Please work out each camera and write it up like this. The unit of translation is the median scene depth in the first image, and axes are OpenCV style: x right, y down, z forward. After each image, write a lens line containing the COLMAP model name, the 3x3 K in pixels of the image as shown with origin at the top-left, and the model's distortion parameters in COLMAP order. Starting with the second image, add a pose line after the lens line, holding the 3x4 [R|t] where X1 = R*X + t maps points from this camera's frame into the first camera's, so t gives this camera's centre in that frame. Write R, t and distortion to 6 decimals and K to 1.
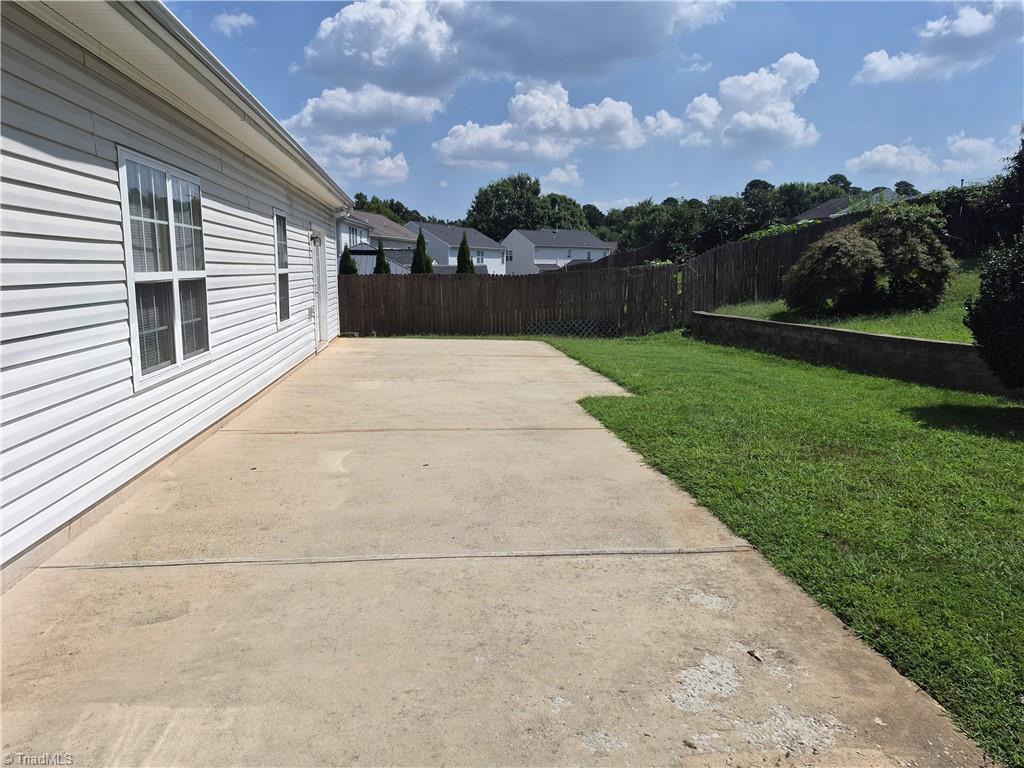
lens RADIAL K [[710.6, 0, 510.5], [0, 710.6, 382.3], [0, 0, 1]] dist [0.054884, -0.047489]
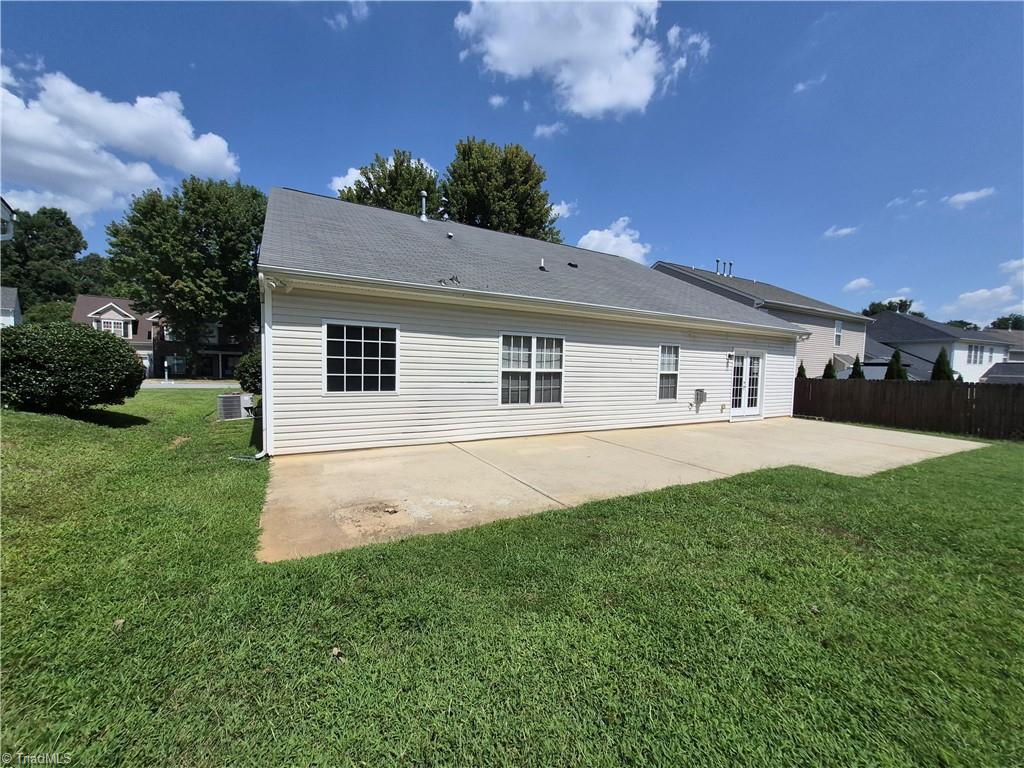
lens RADIAL K [[402.0, 0, 506.7], [0, 402.0, 385.5], [0, 0, 1]] dist [-0.003070, 0.001107]
pose [[0.368220, 0.046984, -0.928551, 1.252407], [-0.167955, 0.985653, -0.016730, -0.049634], [0.914442, 0.162115, 0.370828, 0.366625]]
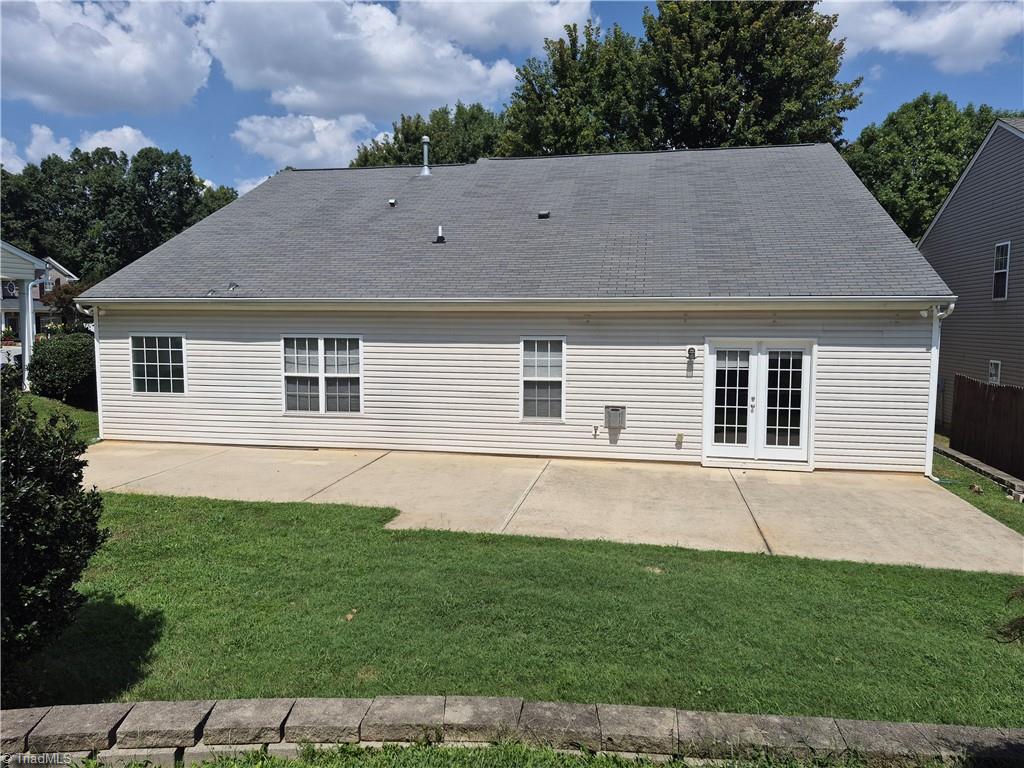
lens RADIAL K [[710.6, 0, 508.7], [0, 710.6, 384.7], [0, 0, 1]] dist [0.054884, -0.047489]
pose [[-0.314862, 0.068252, -0.946680, 2.206202], [-0.158739, 0.979576, 0.123420, -0.669091], [0.935769, 0.189135, -0.297598, 2.976669]]
